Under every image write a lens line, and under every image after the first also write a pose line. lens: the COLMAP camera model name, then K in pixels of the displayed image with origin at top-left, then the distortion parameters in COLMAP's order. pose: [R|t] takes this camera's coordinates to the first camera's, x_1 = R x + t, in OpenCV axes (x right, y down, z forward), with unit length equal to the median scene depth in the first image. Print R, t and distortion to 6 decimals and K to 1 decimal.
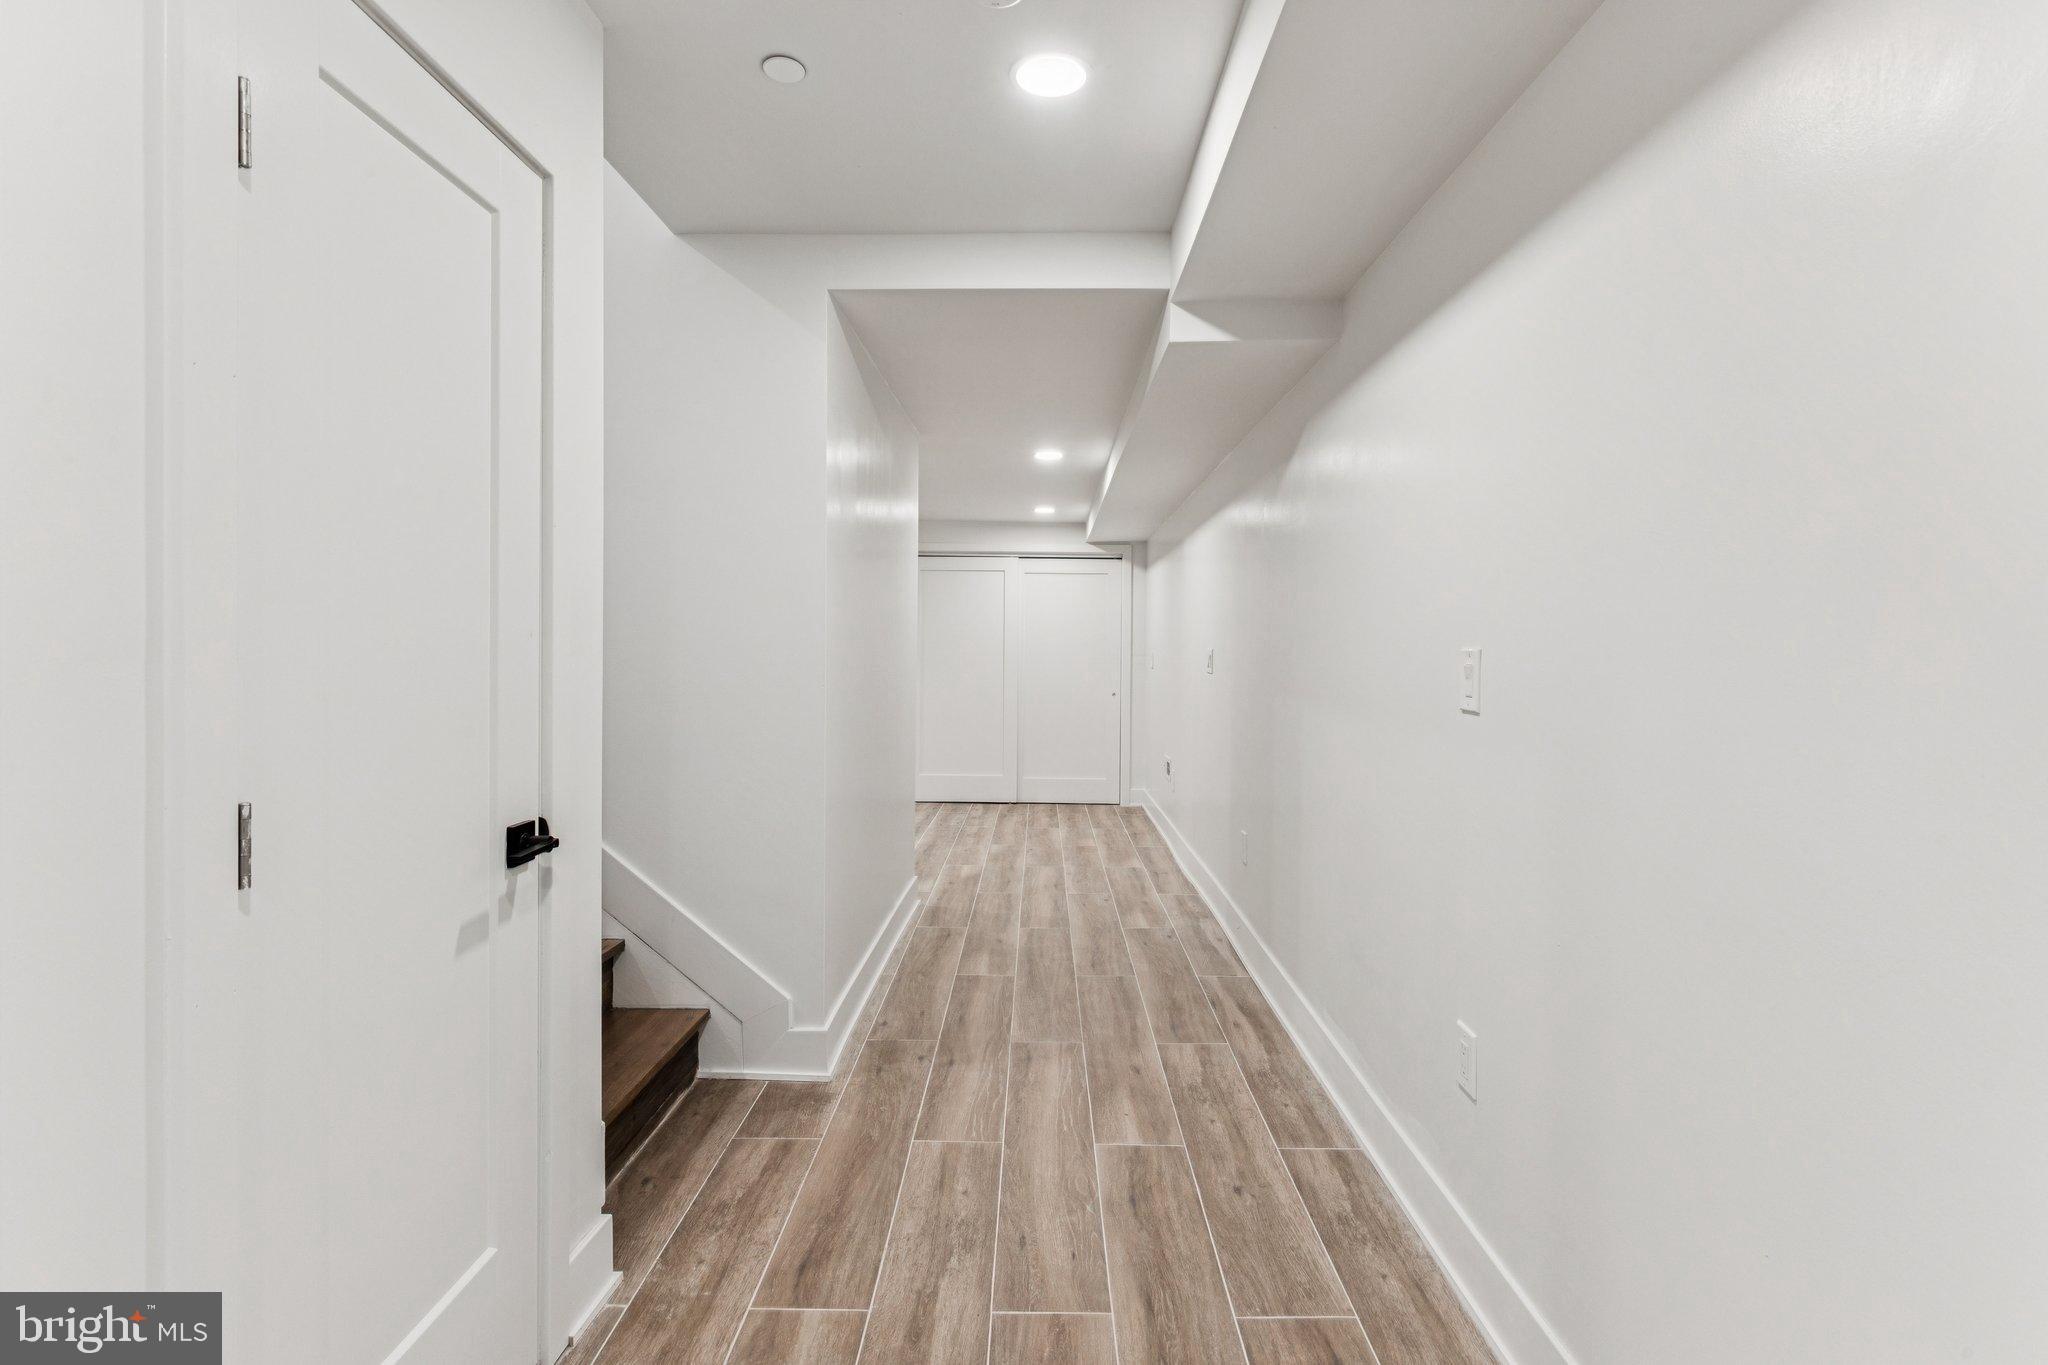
lens RADIAL K [[928.5, 0, 1026.1], [0, 928.5, 668.4], [0, 0, 1]] dist [0.001920, -0.000691]
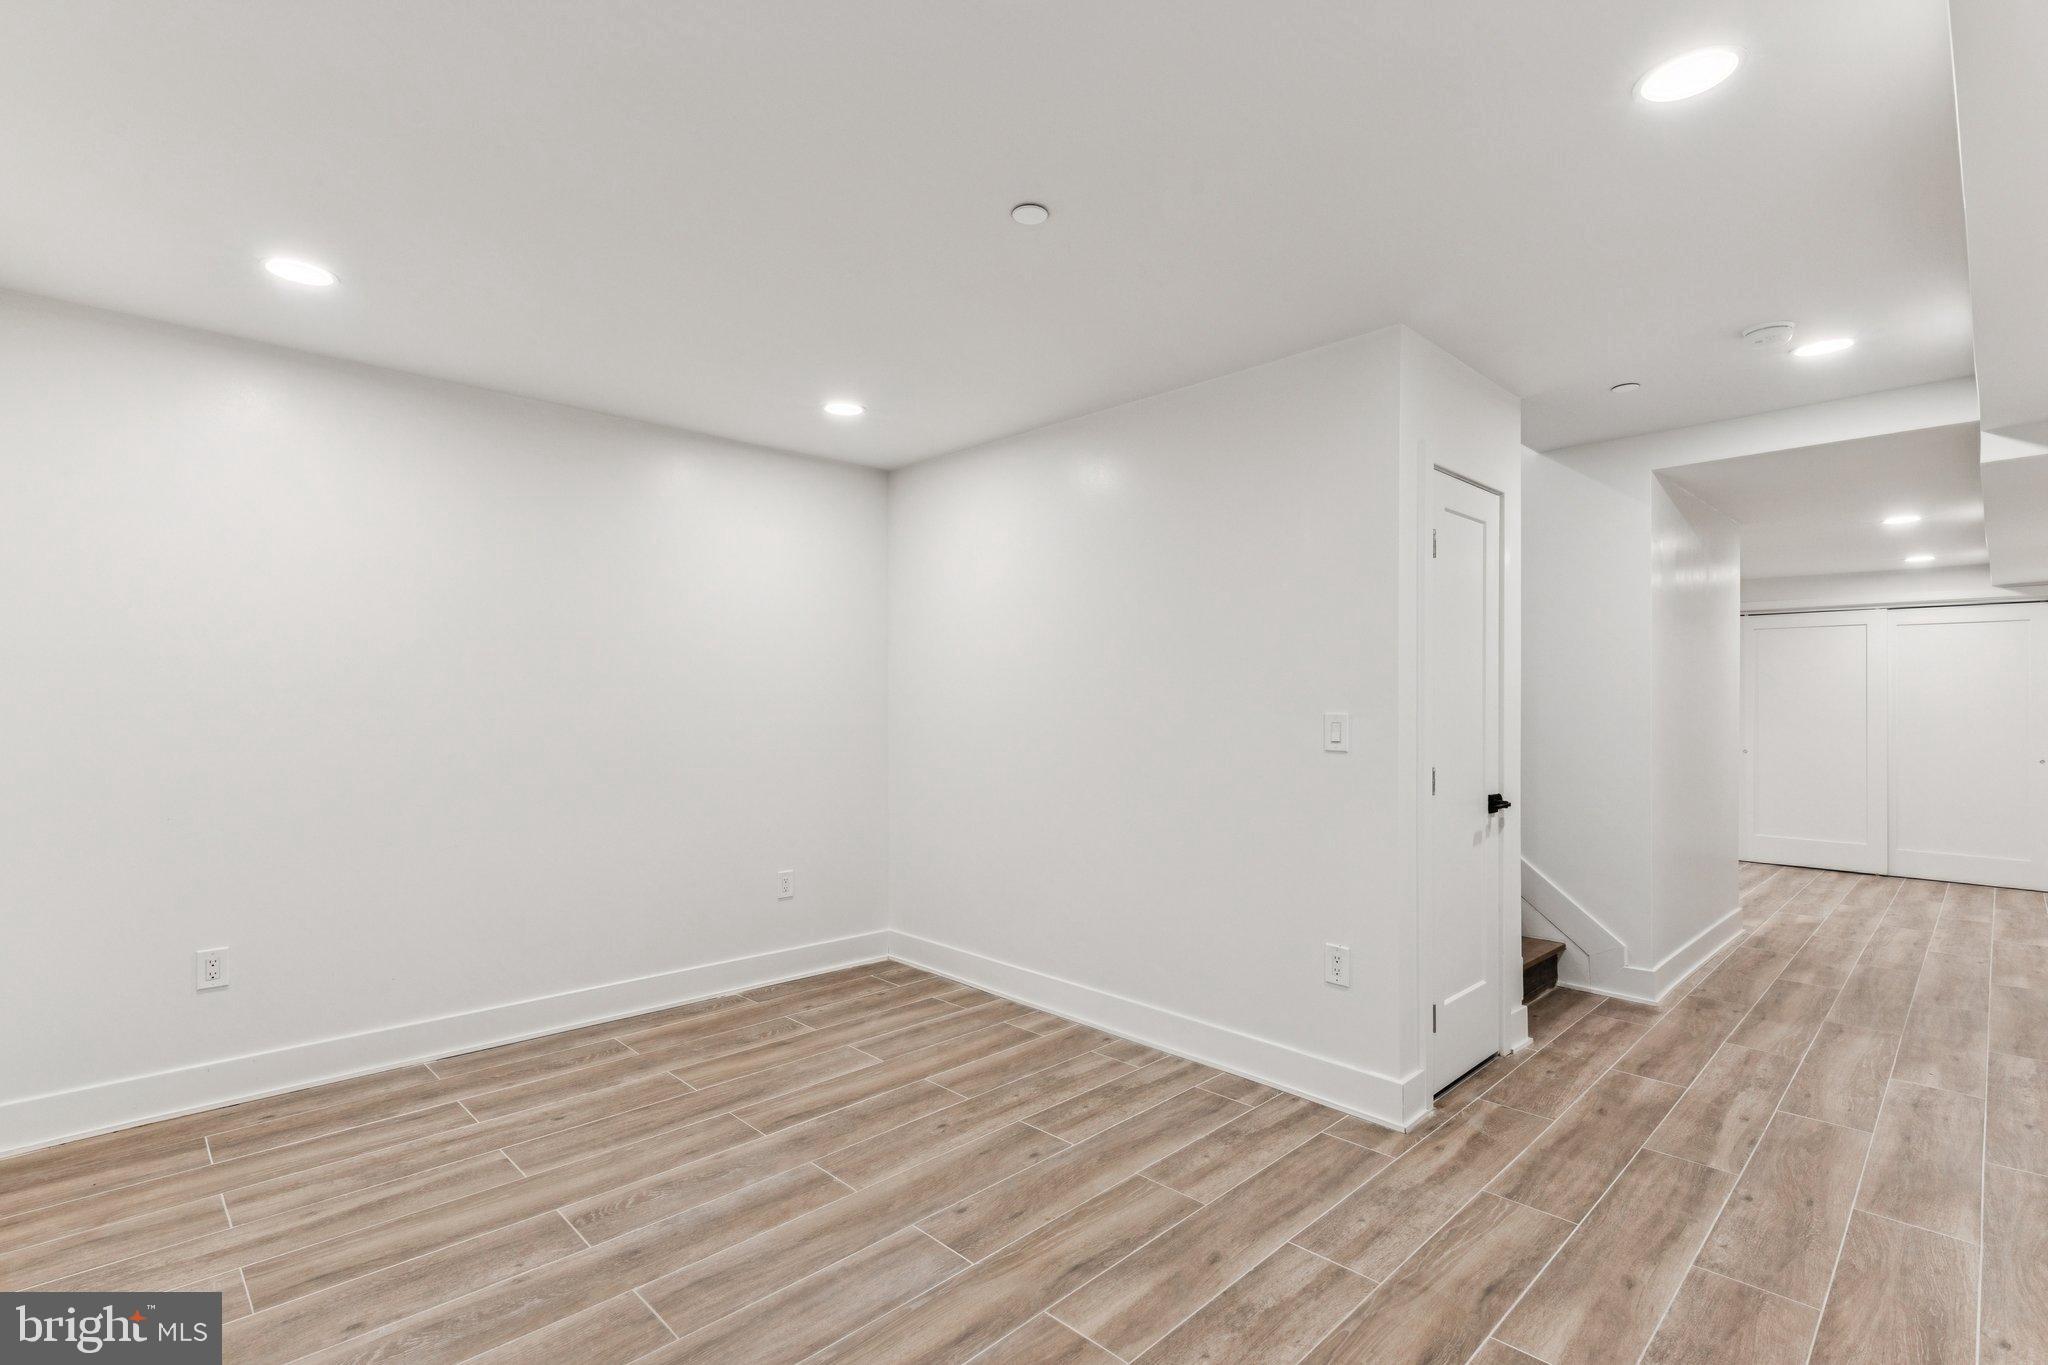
lens RADIAL K [[941.8, 0, 1023.7], [0, 941.8, 698.1], [0, 0, 1]] dist [0.003208, 0.000400]
pose [[0.706457, -0.009483, -0.707693, 0.141106], [-0.011059, 0.999640, -0.024435, 0.004157], [0.707670, 0.025089, 0.706098, -0.771203]]
